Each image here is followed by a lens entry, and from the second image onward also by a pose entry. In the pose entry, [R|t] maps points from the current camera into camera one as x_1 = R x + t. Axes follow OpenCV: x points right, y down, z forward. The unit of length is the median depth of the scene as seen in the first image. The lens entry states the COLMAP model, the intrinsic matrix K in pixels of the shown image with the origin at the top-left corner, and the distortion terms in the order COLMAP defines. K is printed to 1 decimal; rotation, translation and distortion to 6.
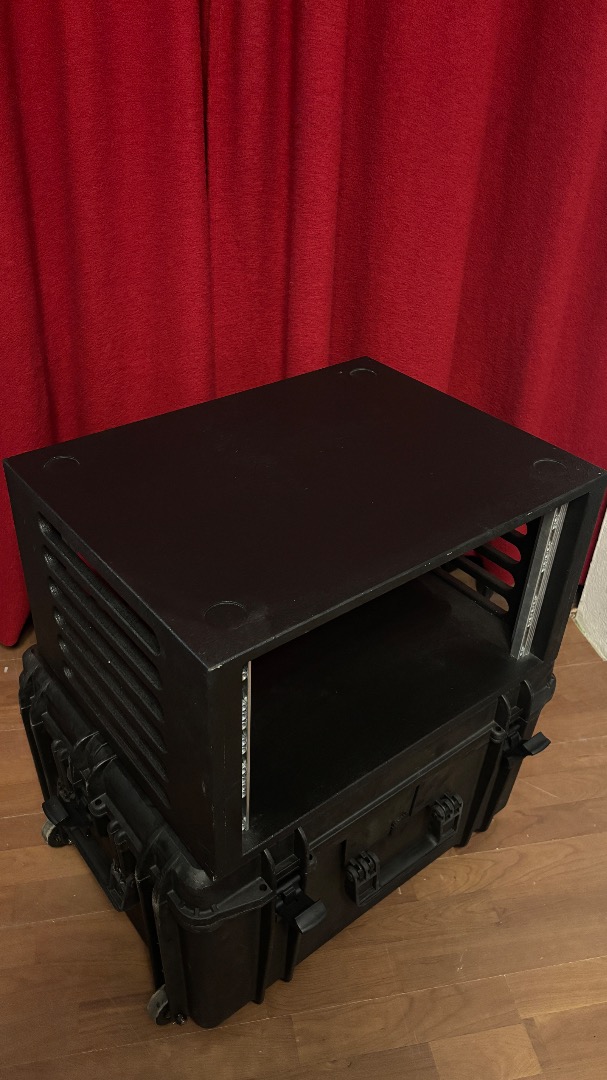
lens RADIAL K [[816.5, 0, 295.5], [0, 816.5, 554.1], [0, 0, 1]] dist [0.051471, -0.064648]
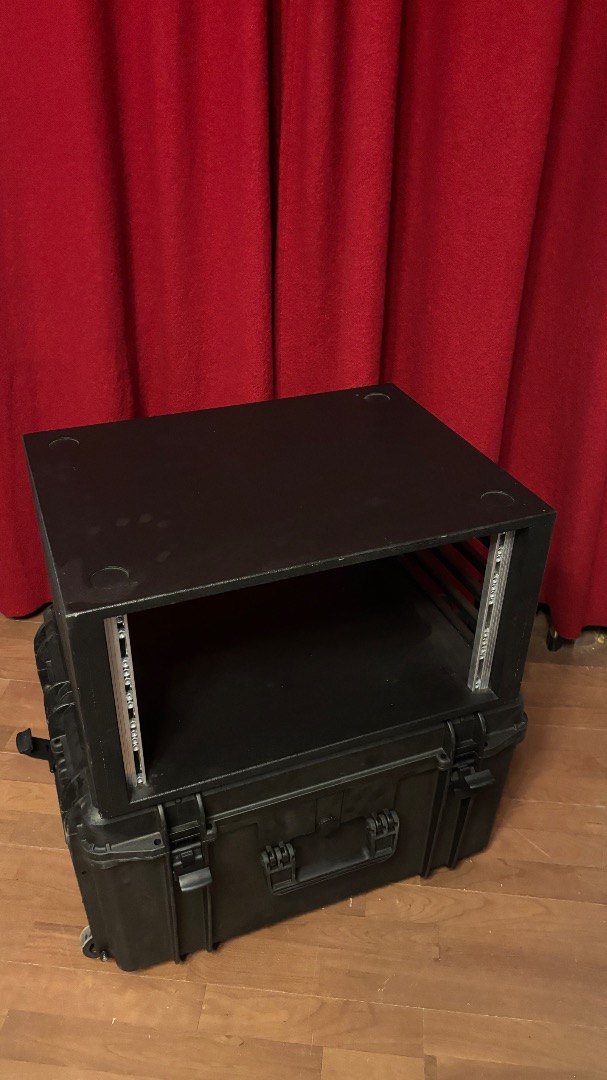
lens RADIAL K [[816.5, 0, 302.4], [0, 816.5, 553.2], [0, 0, 1]] dist [0.051471, -0.064648]
pose [[0.954391, 0.139990, -0.263707, 0.293038], [-0.152100, 0.988024, -0.025974, 0.018532], [0.256913, 0.064899, 0.964253, -0.025117]]
